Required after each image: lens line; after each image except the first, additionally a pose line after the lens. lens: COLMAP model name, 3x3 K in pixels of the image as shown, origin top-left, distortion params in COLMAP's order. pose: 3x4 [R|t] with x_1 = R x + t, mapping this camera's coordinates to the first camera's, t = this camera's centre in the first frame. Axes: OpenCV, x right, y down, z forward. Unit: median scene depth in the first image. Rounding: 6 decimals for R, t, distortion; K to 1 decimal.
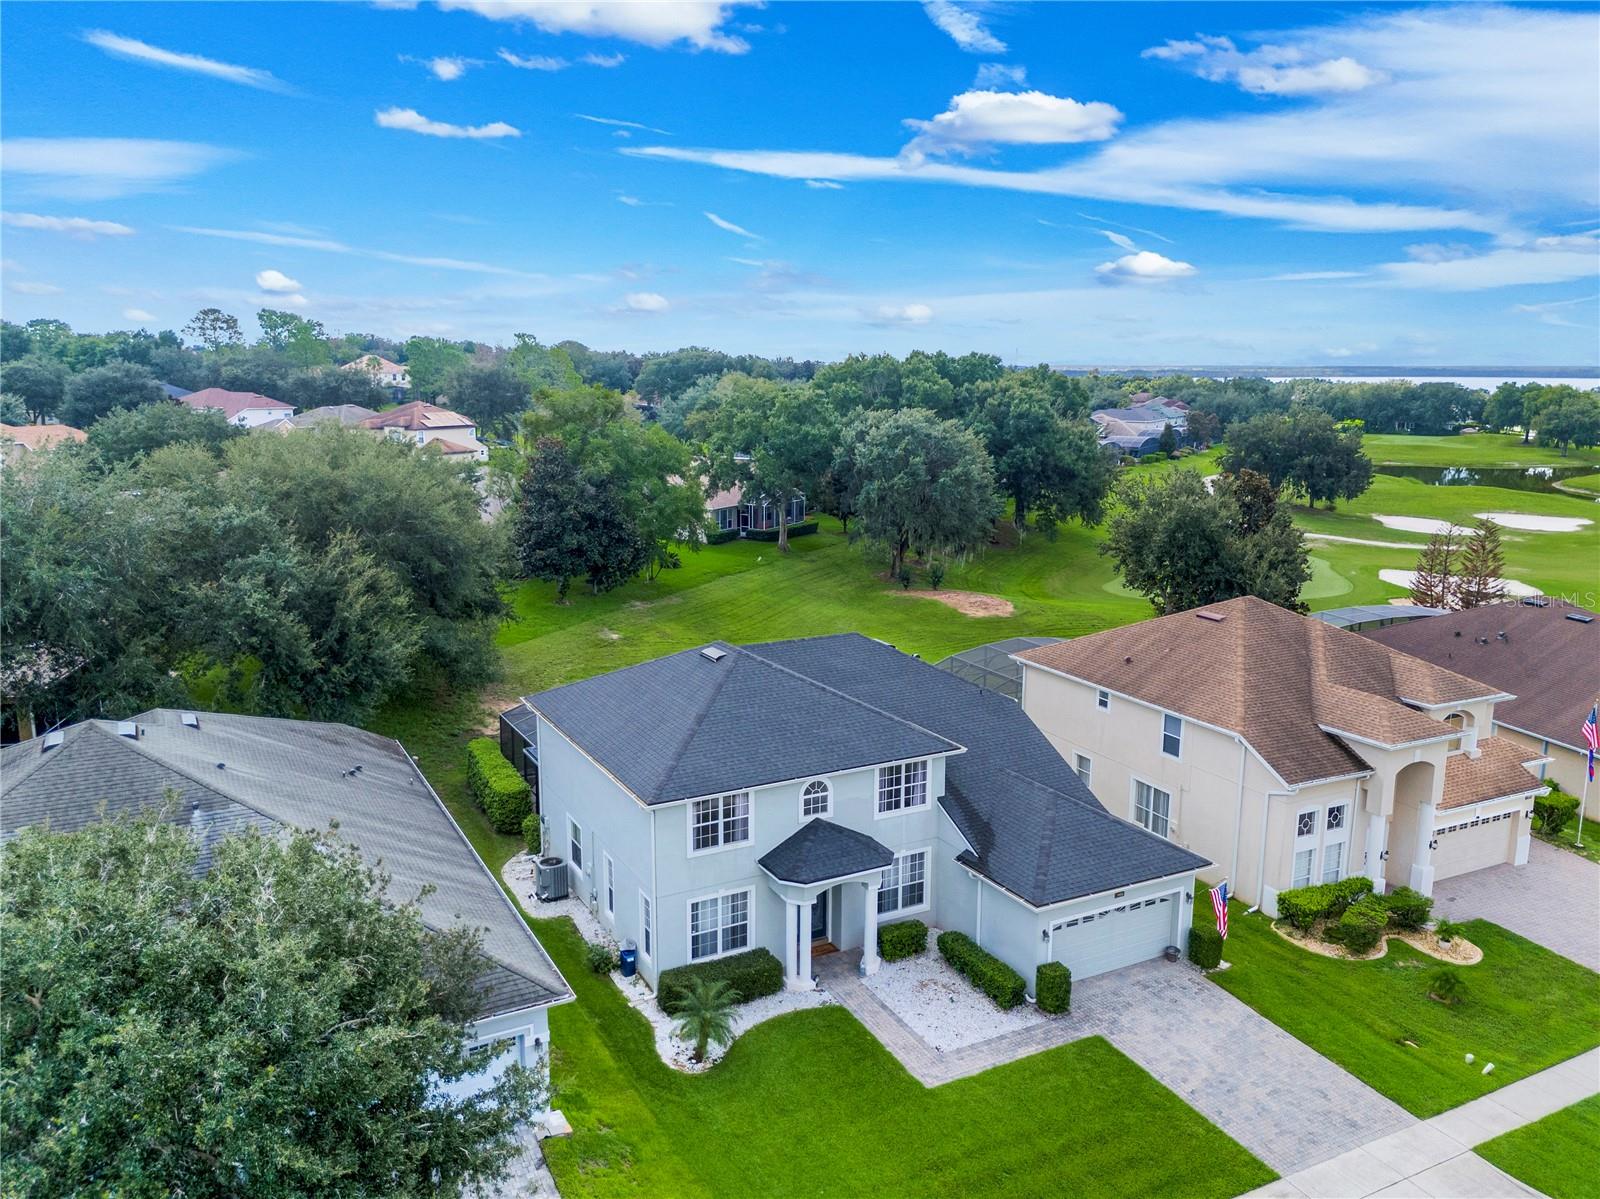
lens RADIAL K [[1202.2, 0, 815.4], [0, 1202.2, 593.0], [0, 0, 1]] dist [0.088543, -0.067354]
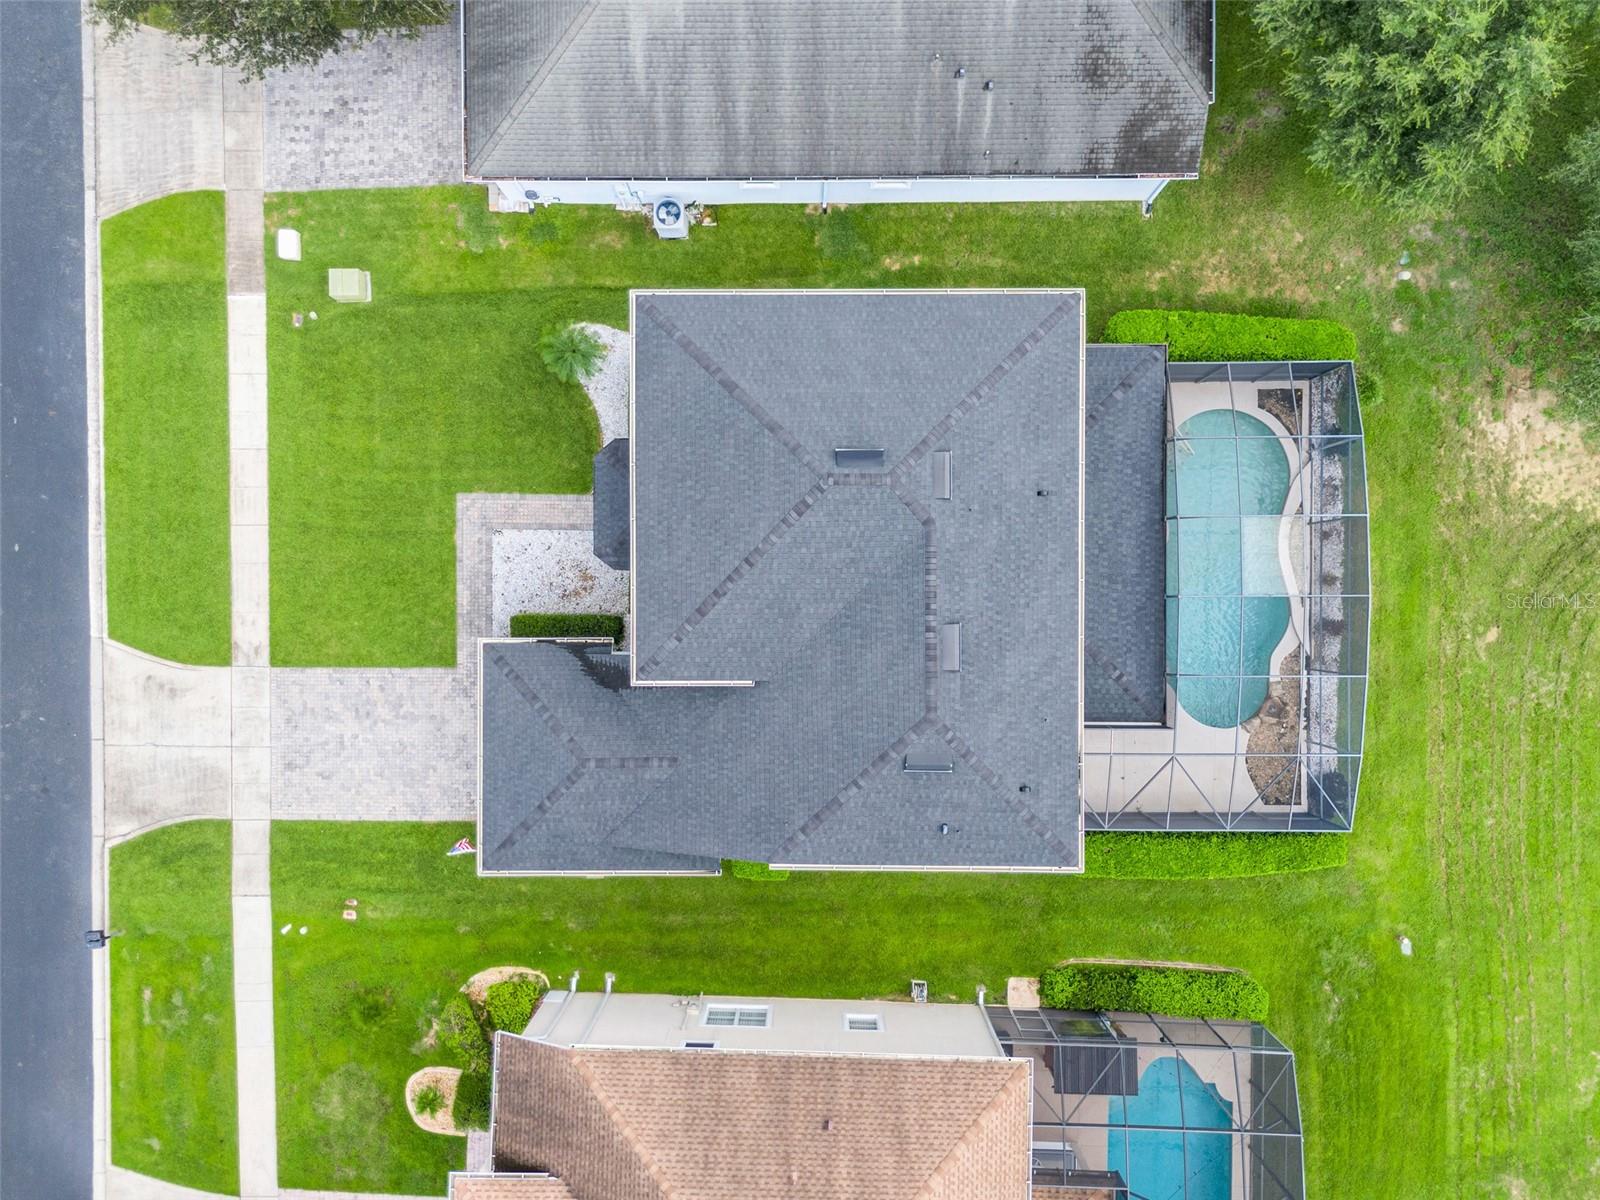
lens RADIAL K [[1214.6, 0, 800.2], [0, 1214.6, 630.4], [0, 0, 1]] dist [0.054074, 0.000555]
pose [[-0.493750, 0.869598, 0.003128, 0.028389], [-0.158743, -0.093668, 0.982867, -0.758056], [0.854992, 0.484794, 0.184292, 0.934723]]
